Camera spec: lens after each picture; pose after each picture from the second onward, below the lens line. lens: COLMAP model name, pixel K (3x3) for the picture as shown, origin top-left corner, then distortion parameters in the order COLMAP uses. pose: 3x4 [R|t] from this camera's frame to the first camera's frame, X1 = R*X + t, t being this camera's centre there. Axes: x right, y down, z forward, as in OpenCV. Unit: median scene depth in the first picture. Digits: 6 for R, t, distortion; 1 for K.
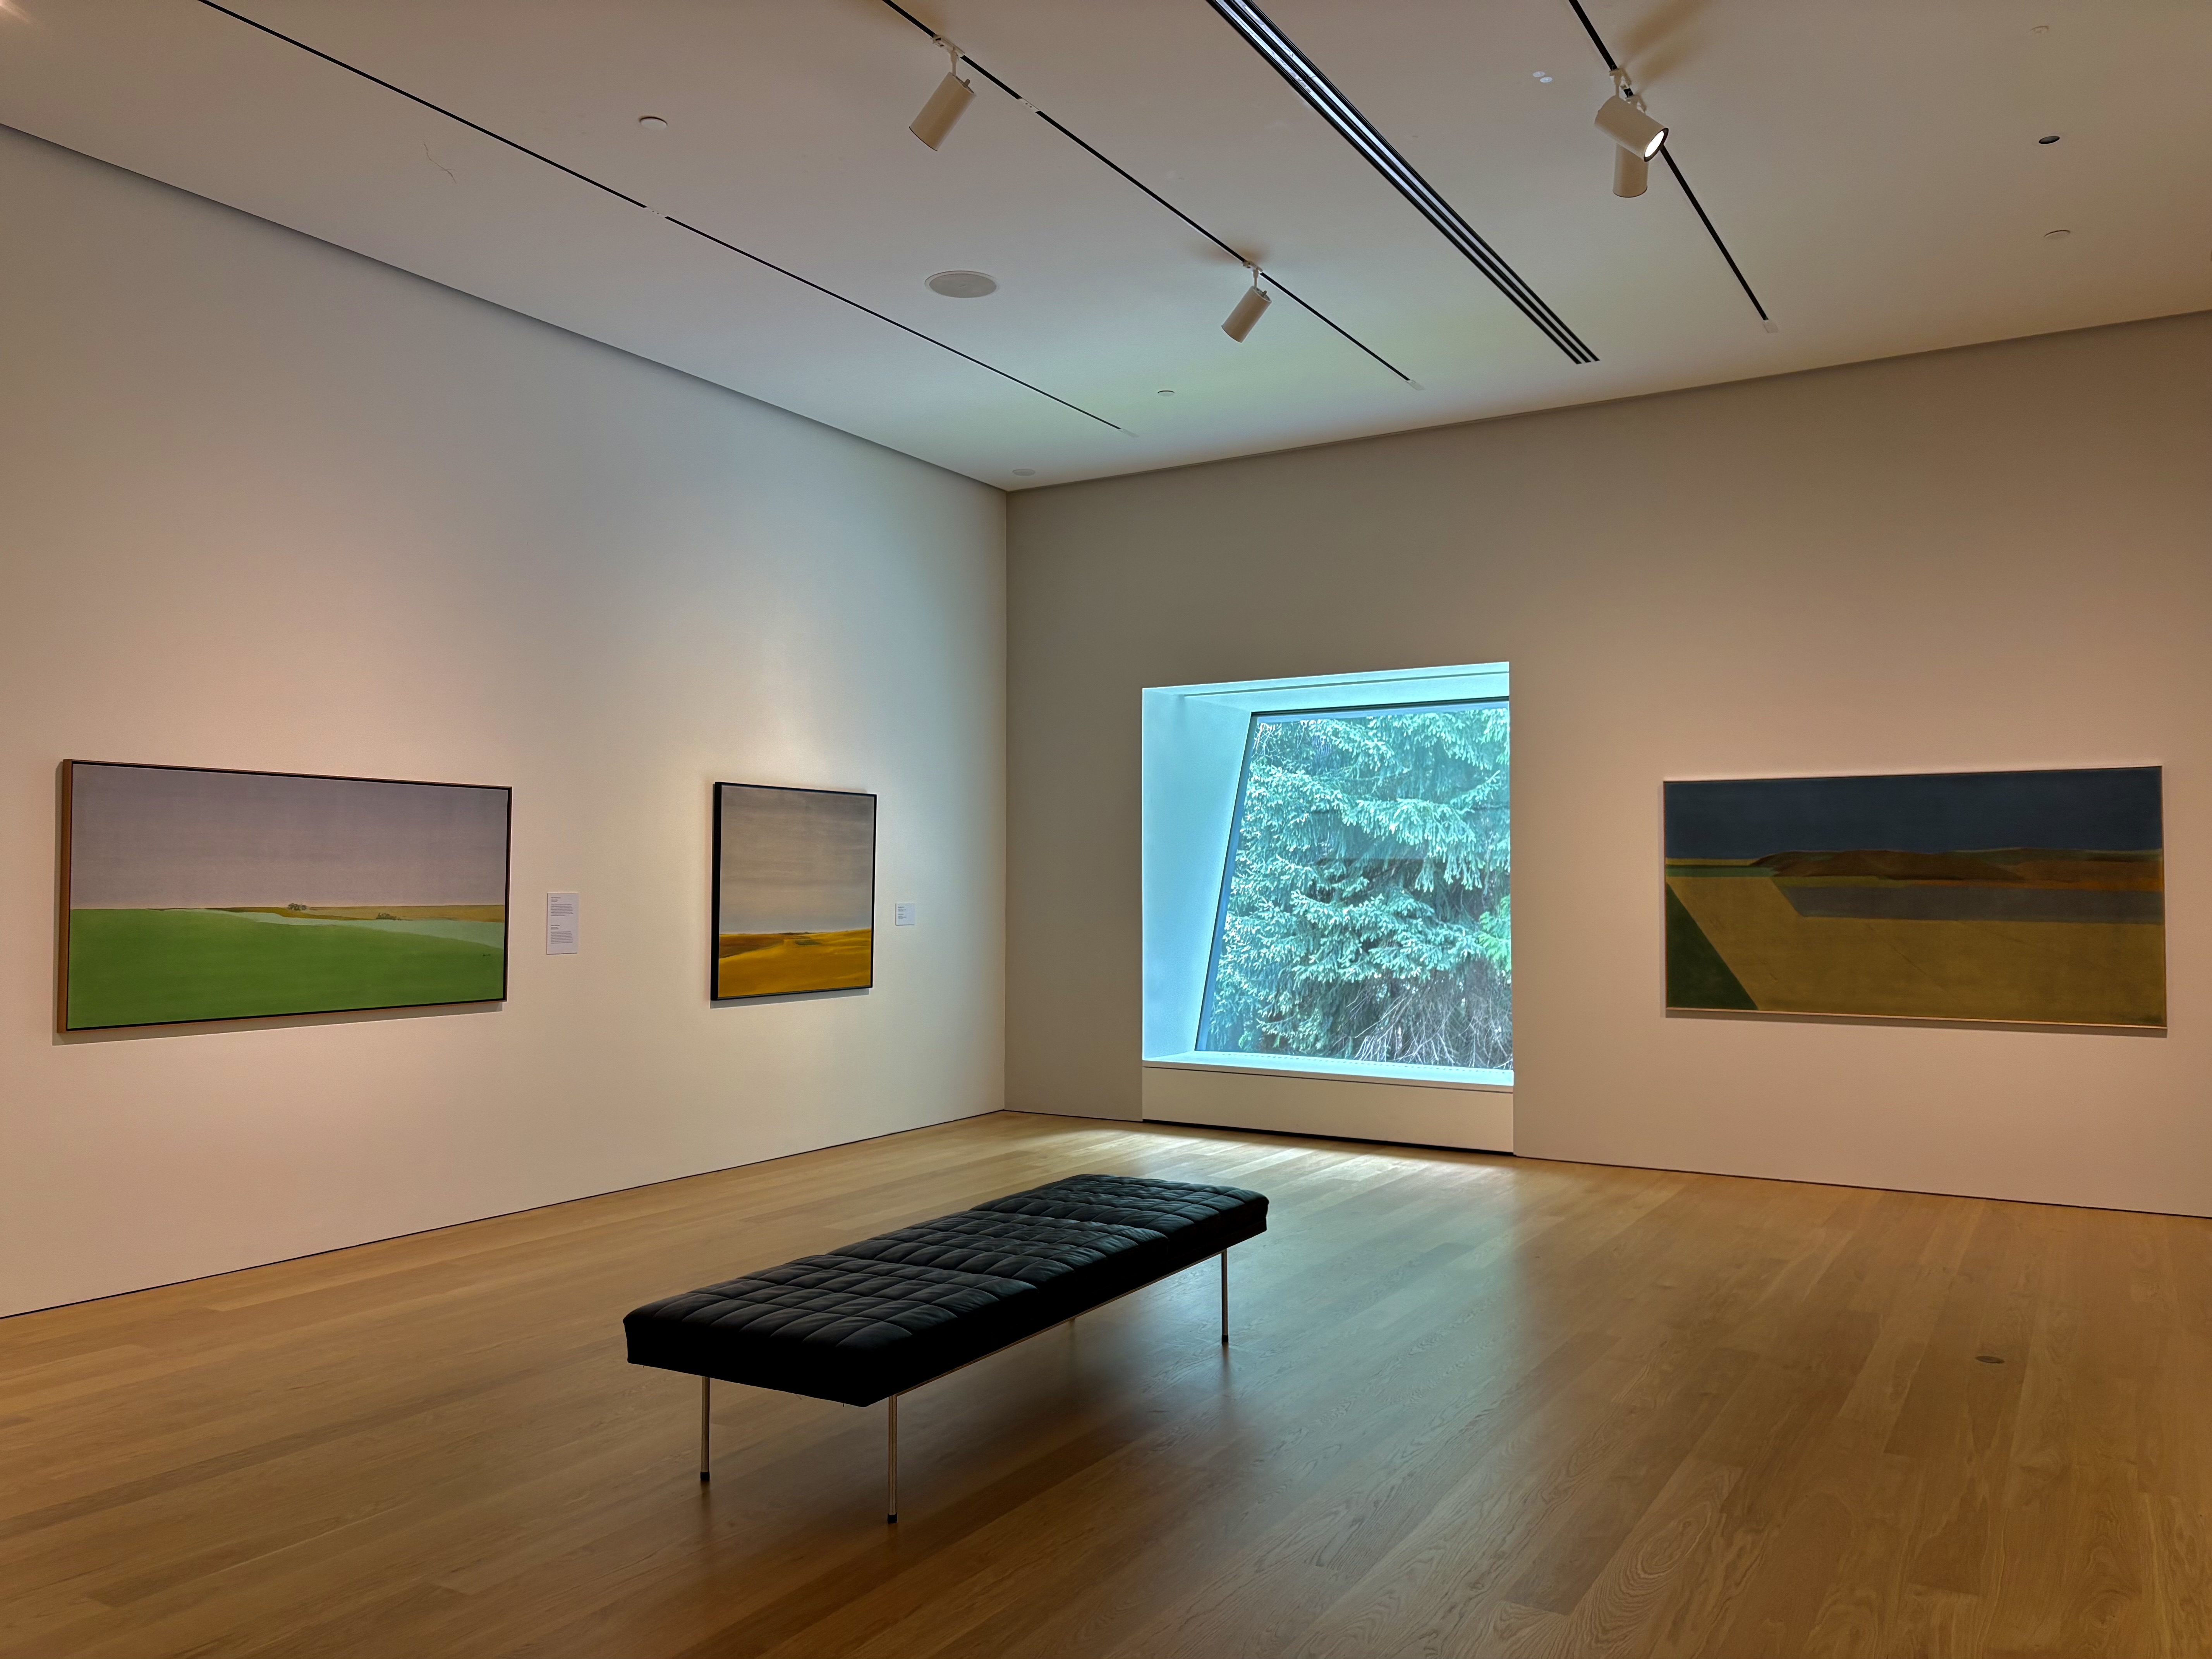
lens RADIAL K [[1678.4, 0, 1114.6], [0, 1678.4, 840.7], [0, 0, 1]] dist [0.052721, -0.001381]
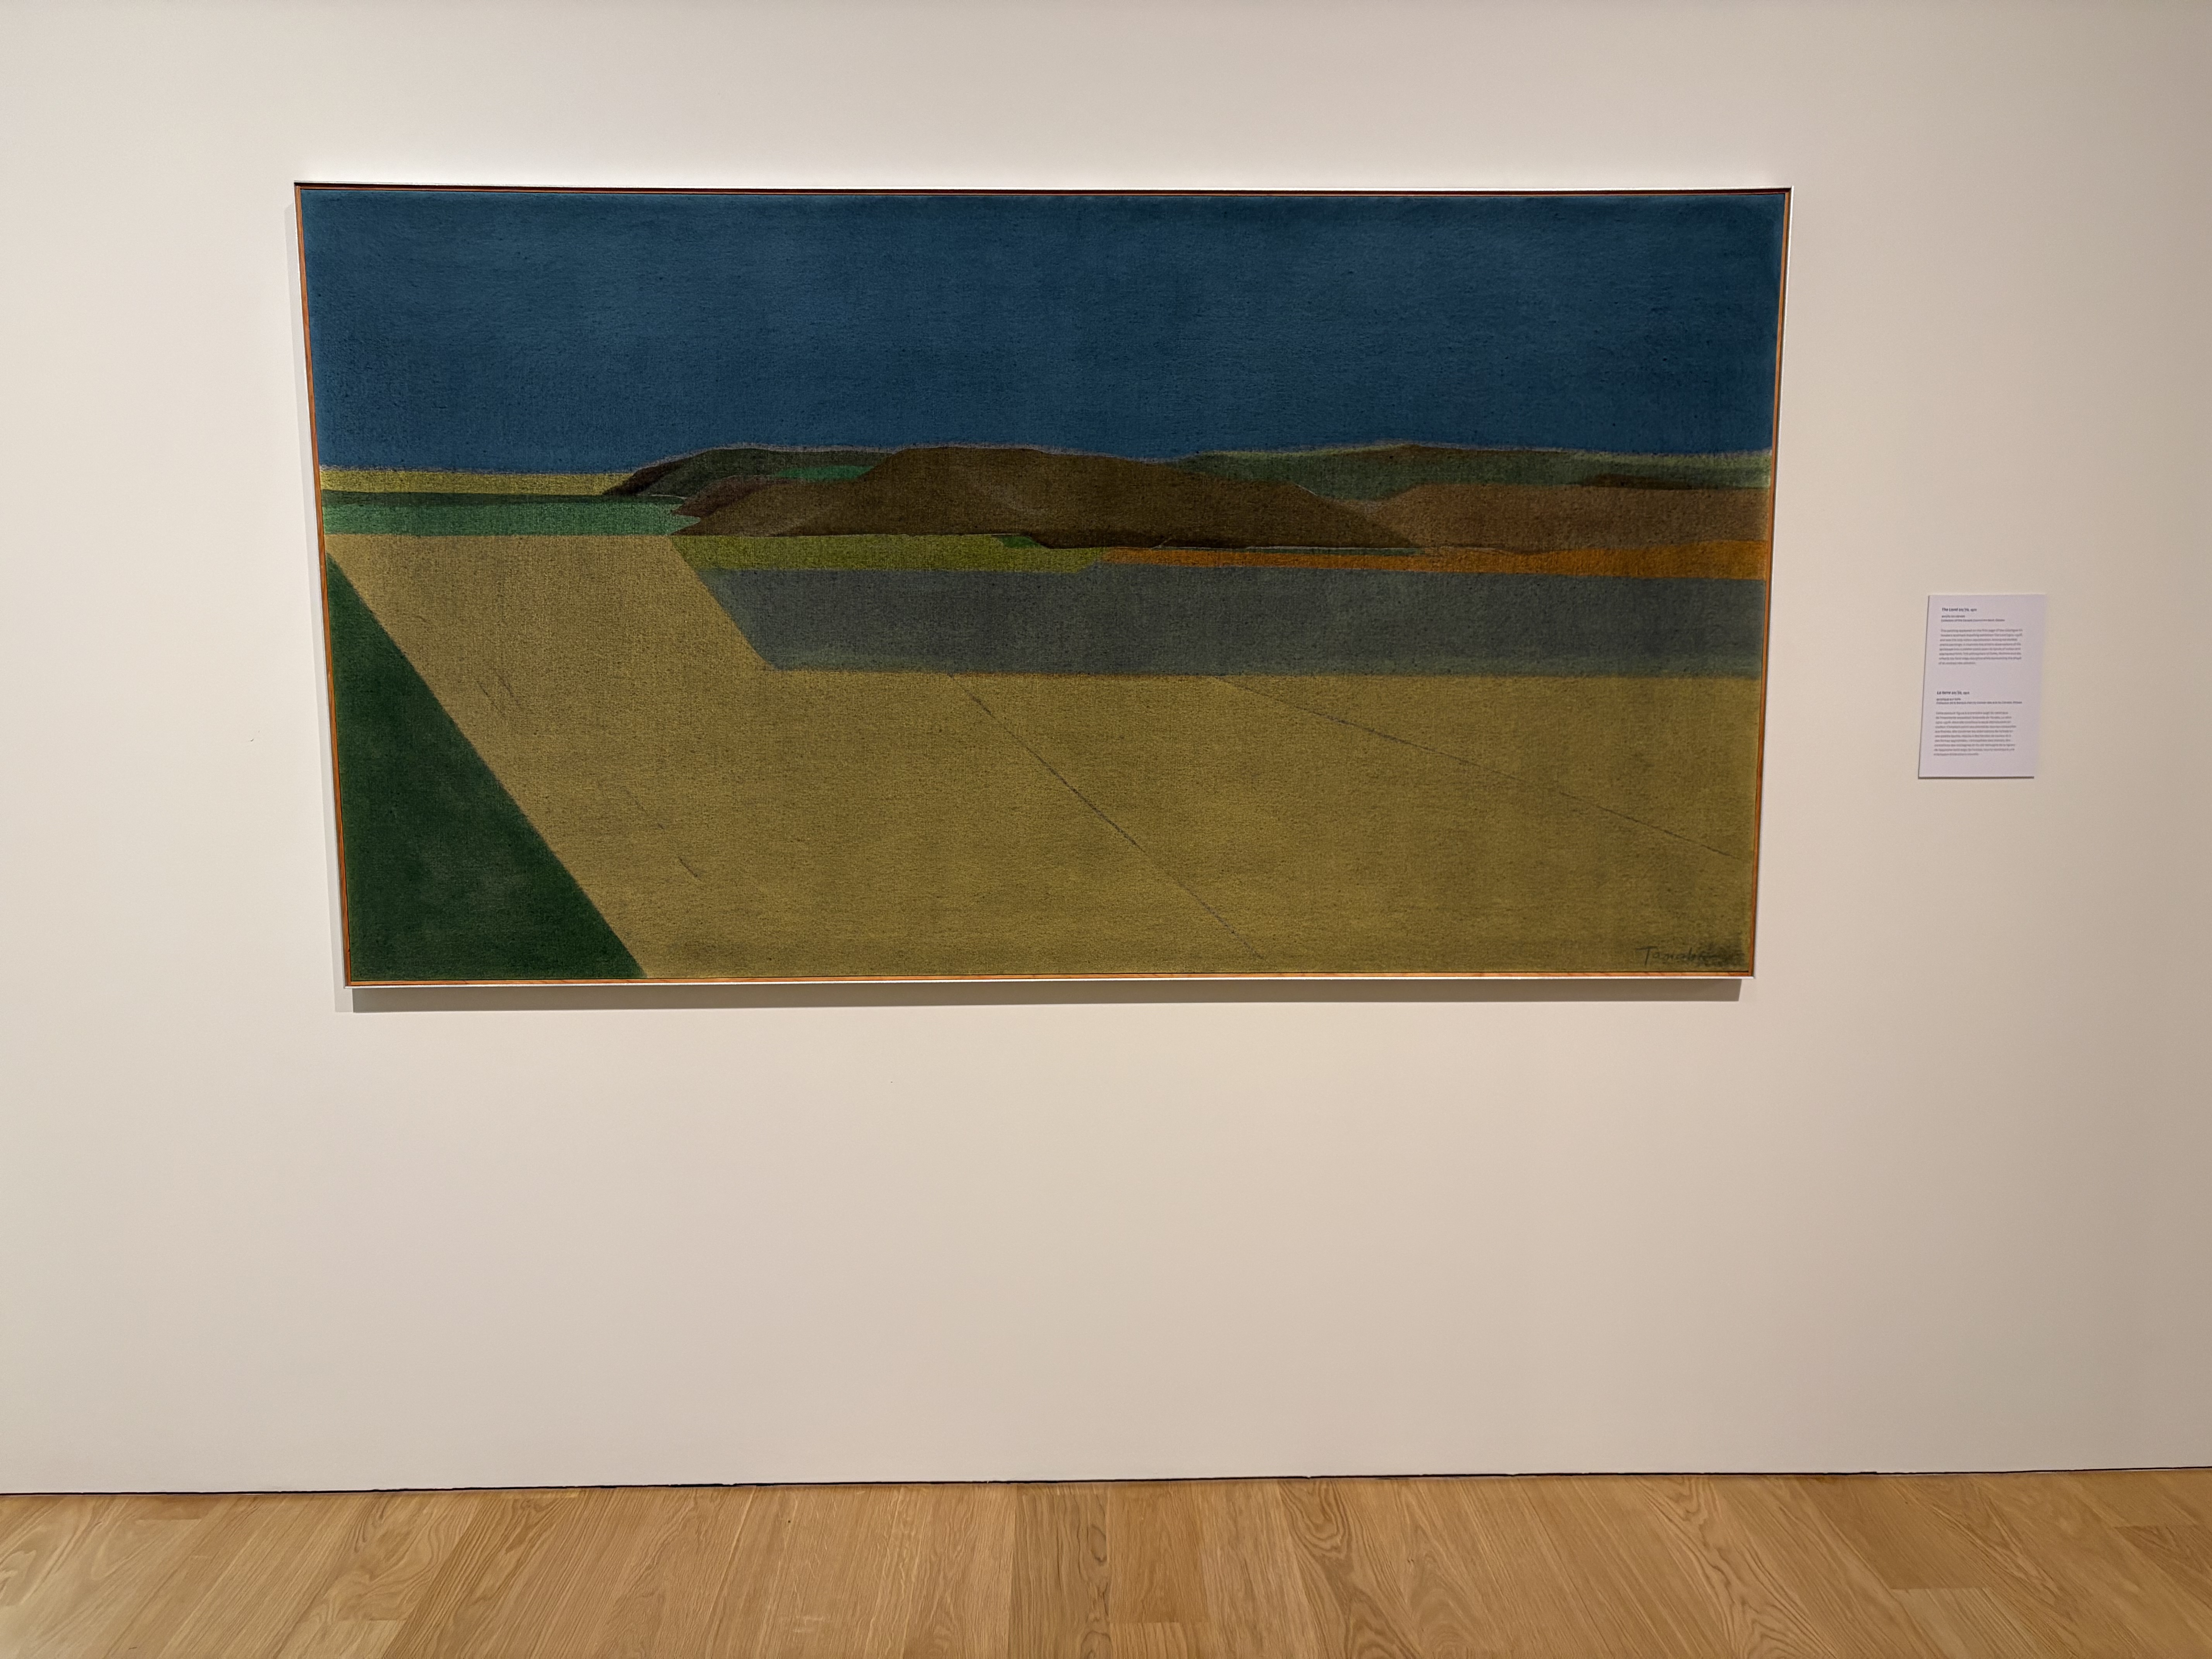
lens RADIAL K [[1678.4, 0, 1112.5], [0, 1678.4, 835.3], [0, 0, 1]] dist [0.052721, -0.001381]
pose [[0.830068, -0.071020, 0.553121, 0.295775], [-0.012589, 0.989218, 0.145907, 0.030224], [-0.557519, -0.128076, 0.820225, 0.735883]]
